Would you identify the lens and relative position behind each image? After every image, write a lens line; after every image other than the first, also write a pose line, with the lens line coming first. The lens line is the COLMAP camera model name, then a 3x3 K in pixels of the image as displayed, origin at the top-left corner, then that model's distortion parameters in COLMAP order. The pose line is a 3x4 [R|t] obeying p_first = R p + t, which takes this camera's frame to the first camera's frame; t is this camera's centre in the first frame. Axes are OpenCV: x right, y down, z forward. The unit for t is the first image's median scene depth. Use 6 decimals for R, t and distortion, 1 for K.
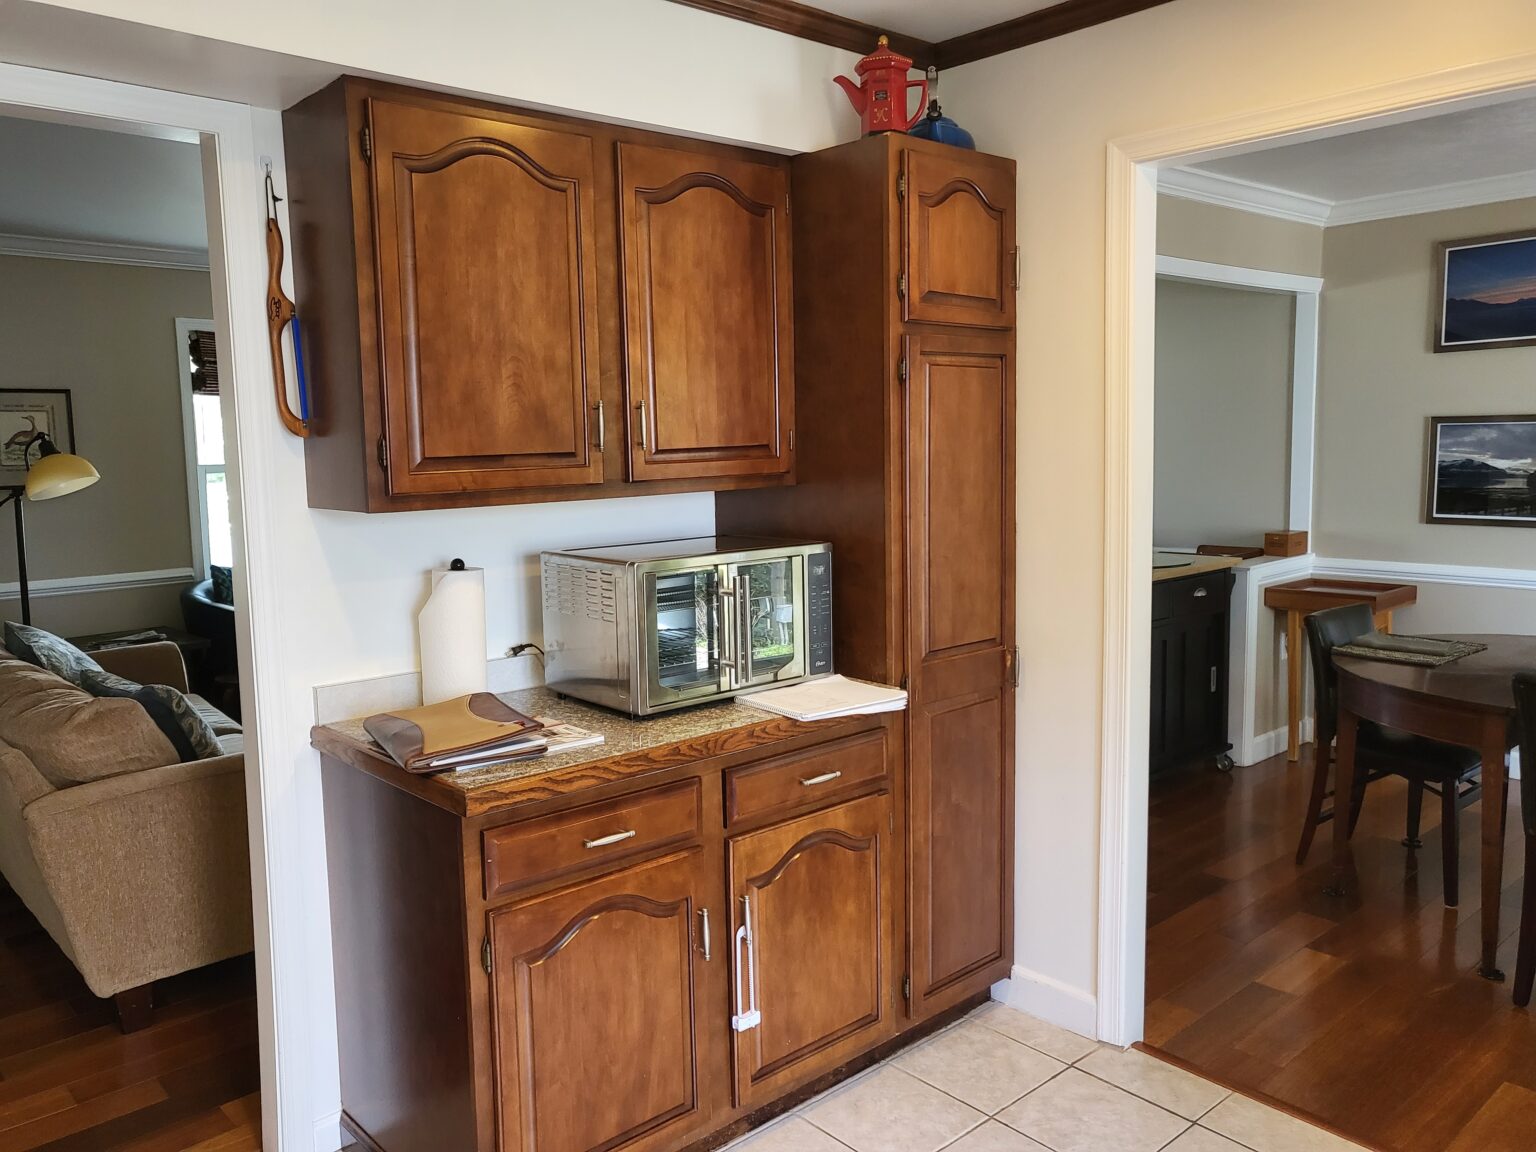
lens RADIAL K [[1190.2, 0, 765.0], [0, 1190.2, 572.9], [0, 0, 1]] dist [0.024116, -0.001402]
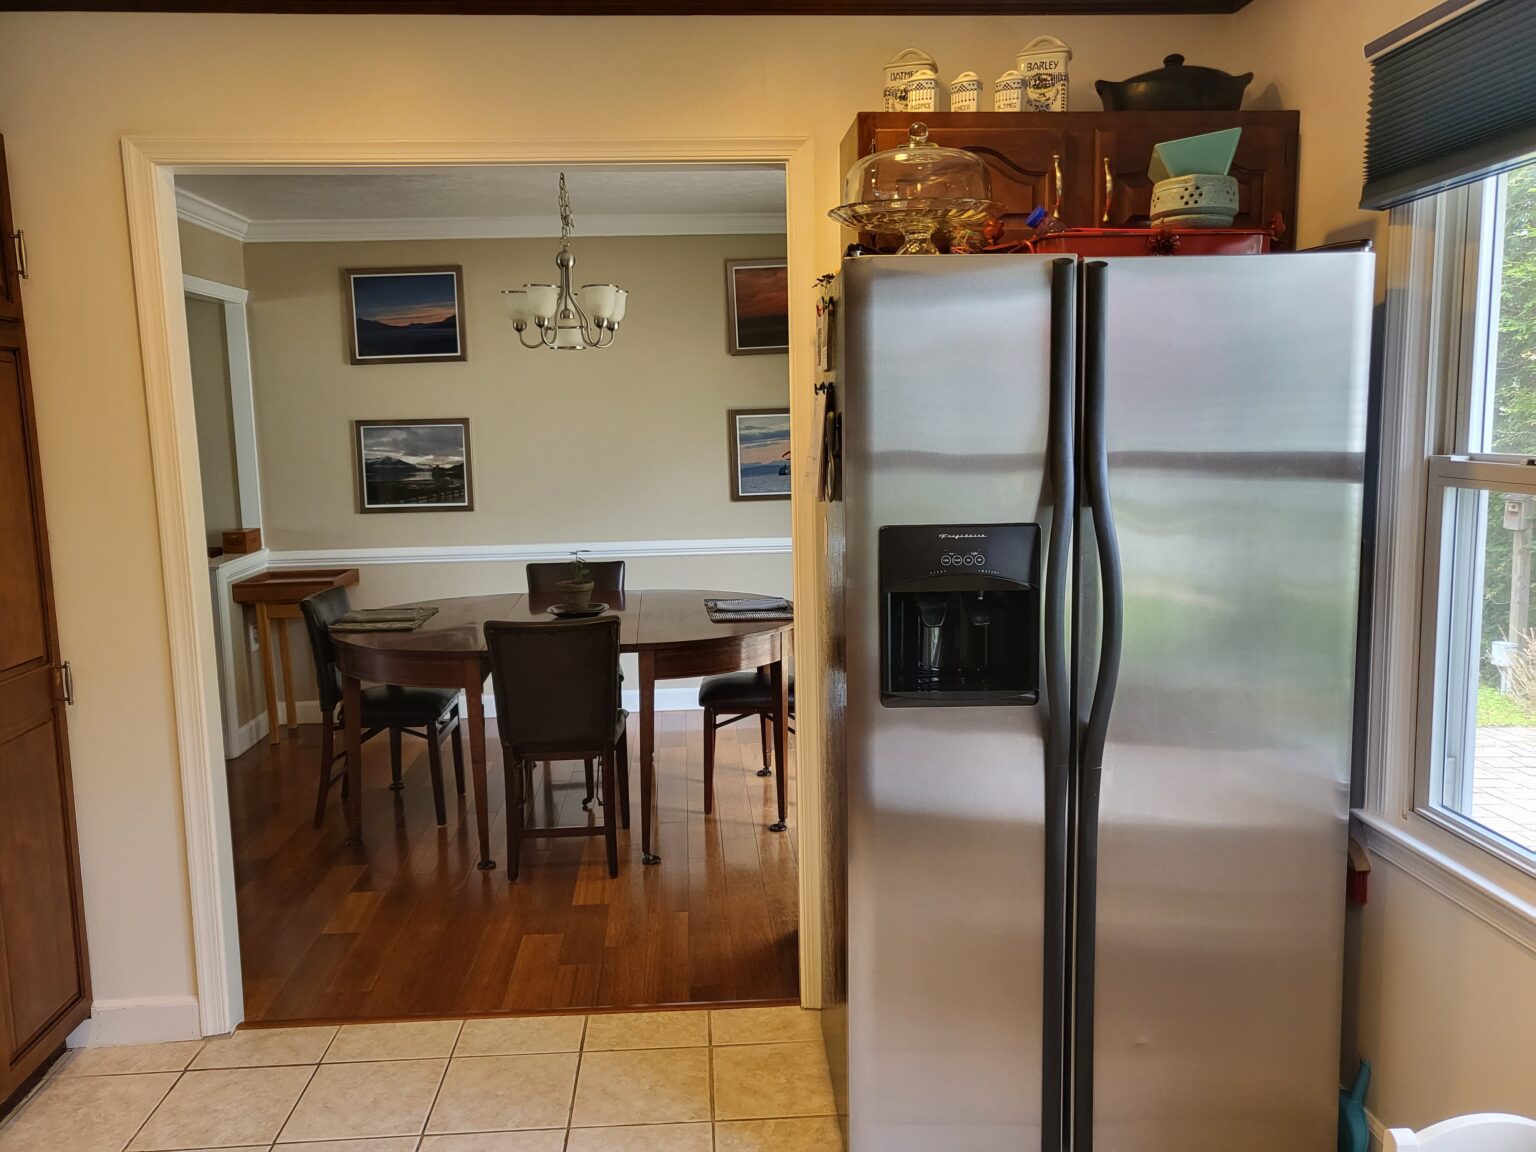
lens RADIAL K [[1190.2, 0, 763.2], [0, 1190.2, 586.4], [0, 0, 1]] dist [0.024116, -0.001402]
pose [[0.615226, -0.108304, 0.780876, -0.117772], [0.104262, 0.992996, 0.055580, 0.004688], [-0.781426, 0.047221, 0.622208, -0.008907]]
